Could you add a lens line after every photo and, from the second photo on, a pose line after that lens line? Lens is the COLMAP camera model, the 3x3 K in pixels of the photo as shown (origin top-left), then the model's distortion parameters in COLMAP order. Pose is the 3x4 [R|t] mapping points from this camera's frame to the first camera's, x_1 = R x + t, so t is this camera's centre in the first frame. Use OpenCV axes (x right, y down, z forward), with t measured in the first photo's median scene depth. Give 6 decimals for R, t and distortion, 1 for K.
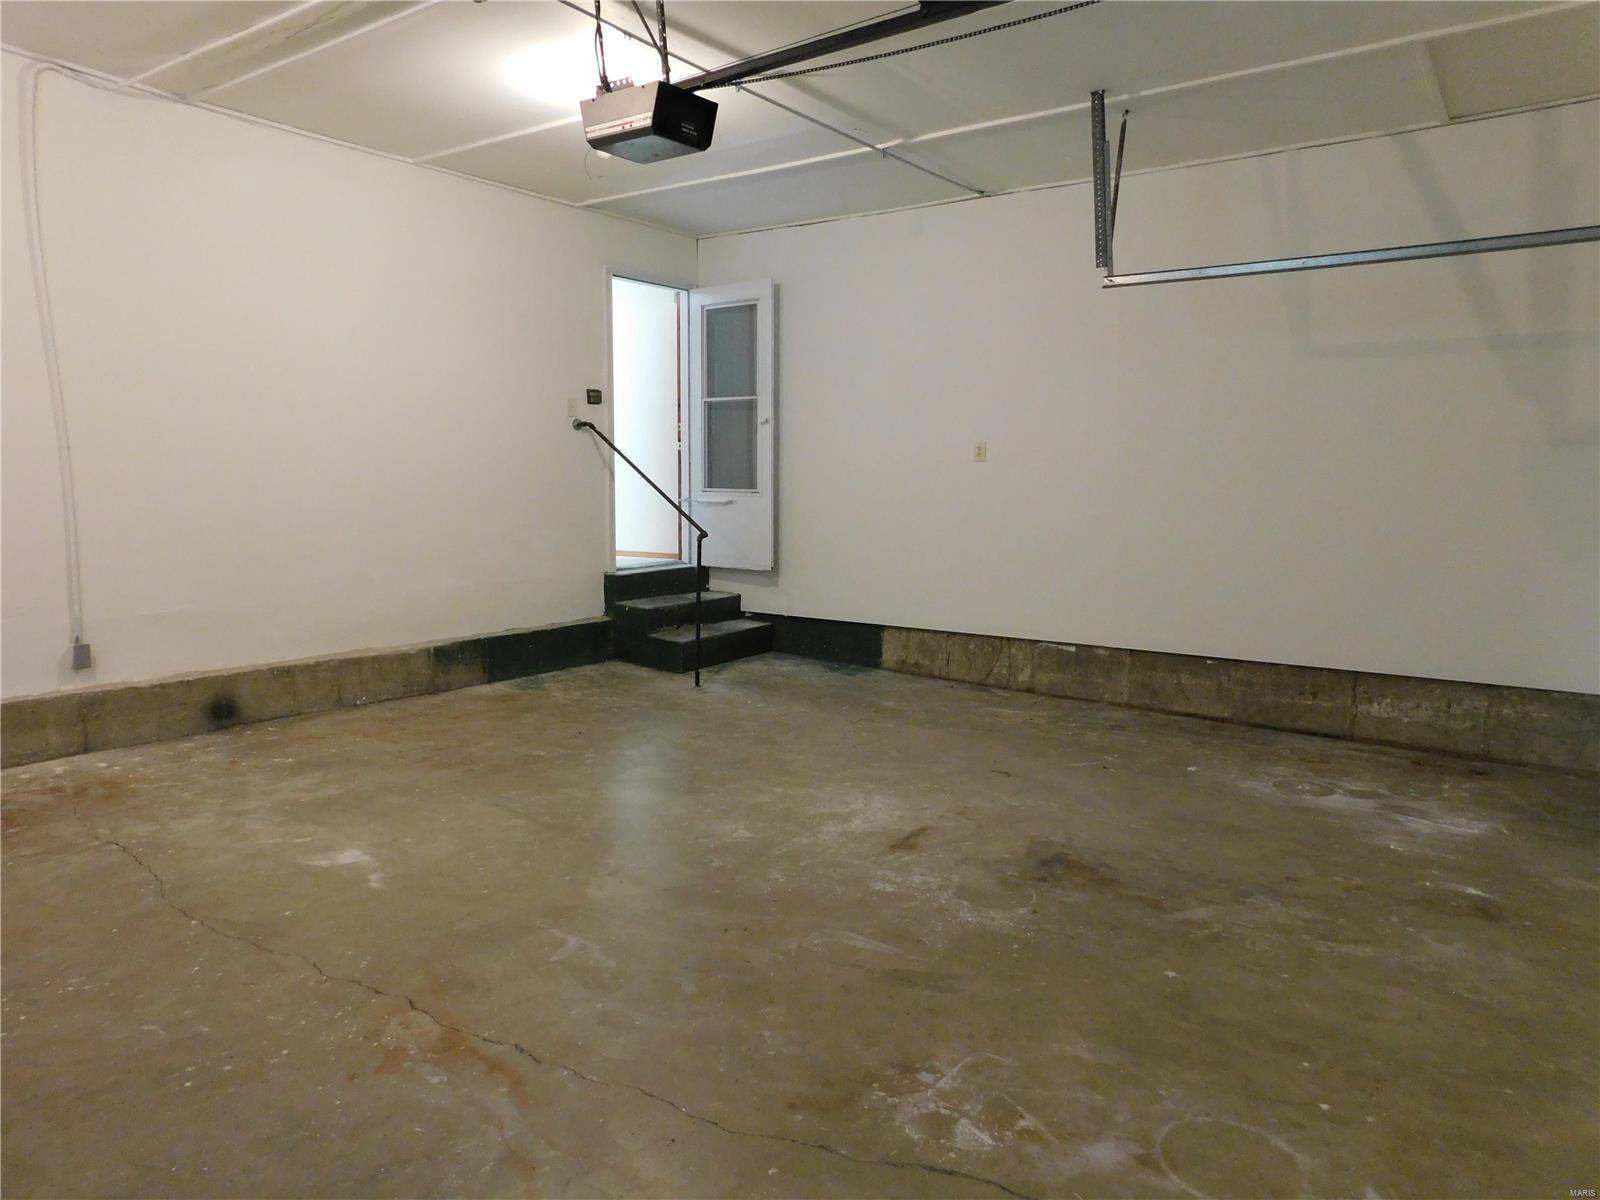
lens RADIAL K [[1071.0, 0, 802.1], [0, 1071.0, 606.6], [0, 0, 1]] dist [-0.038544, 0.025512]
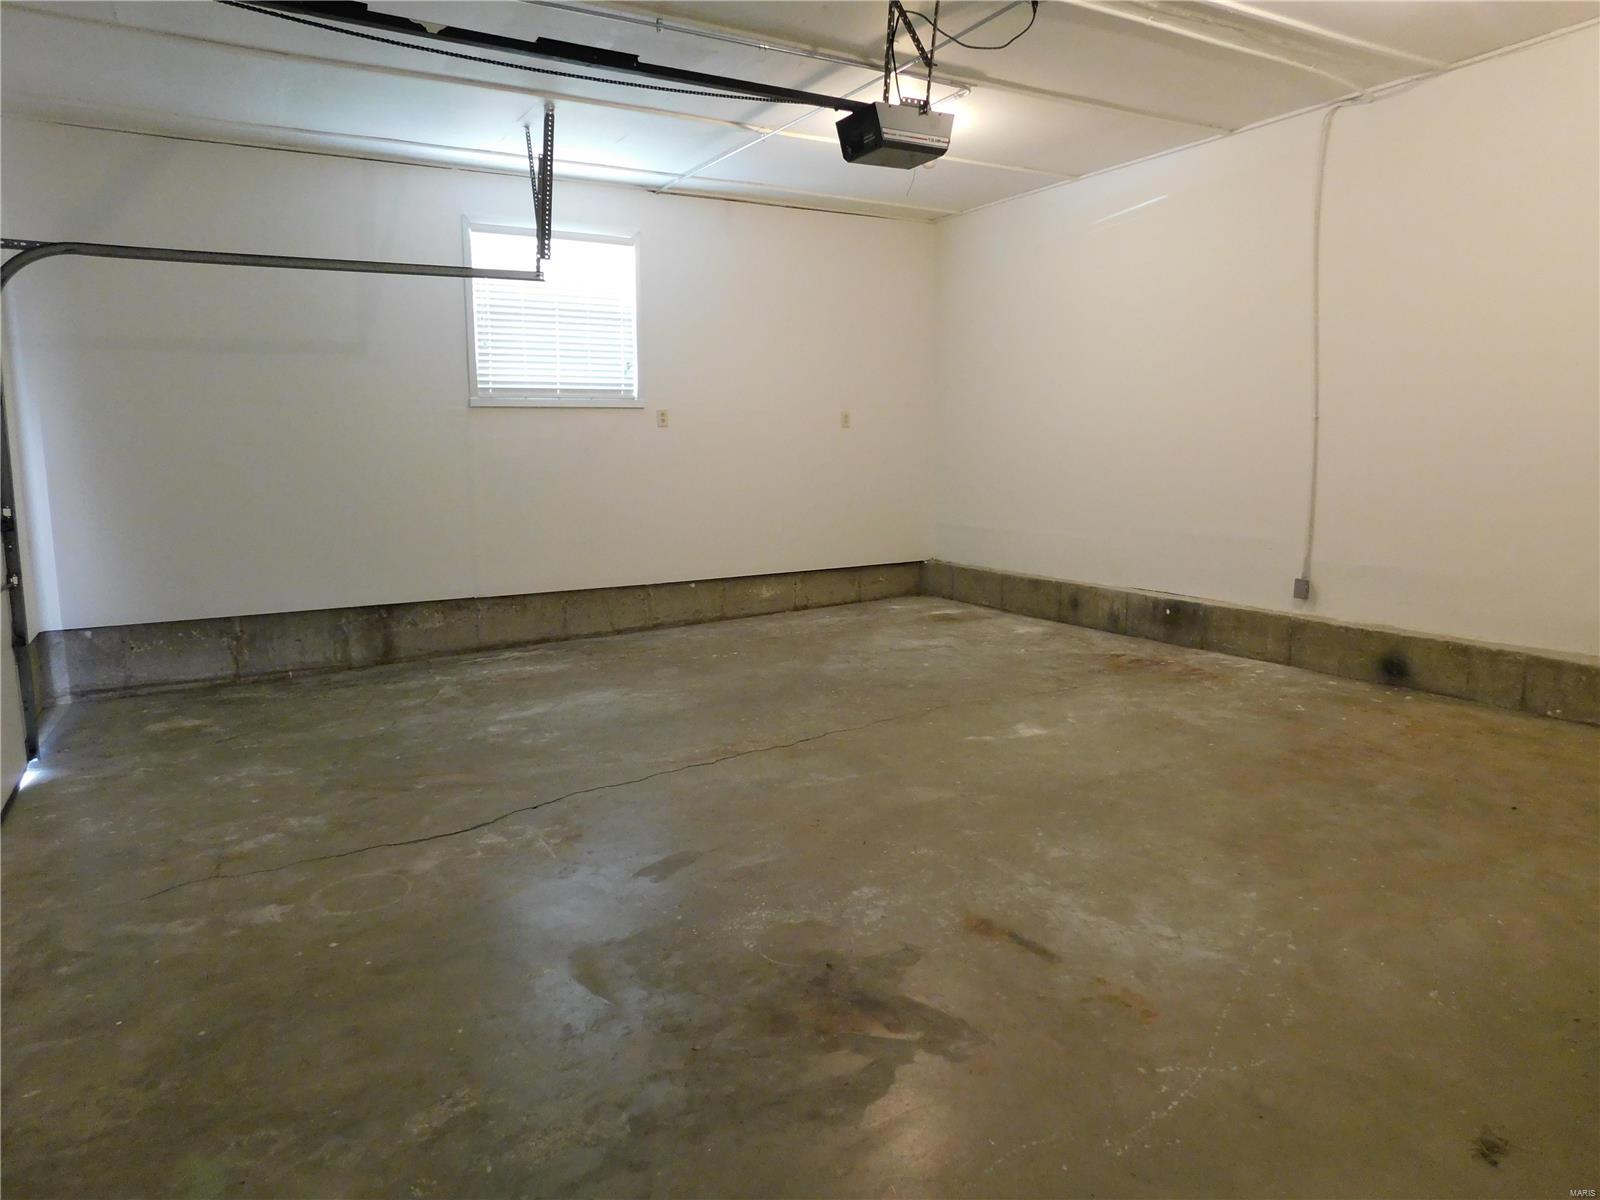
lens RADIAL K [[1071.0, 0, 807.0], [0, 1071.0, 592.8], [0, 0, 1]] dist [-0.038544, 0.025512]
pose [[-0.407093, 0.120546, -0.905397, 0.823580], [-0.101247, 0.979189, 0.175894, -0.131079], [0.907758, 0.163274, -0.386416, 1.172092]]
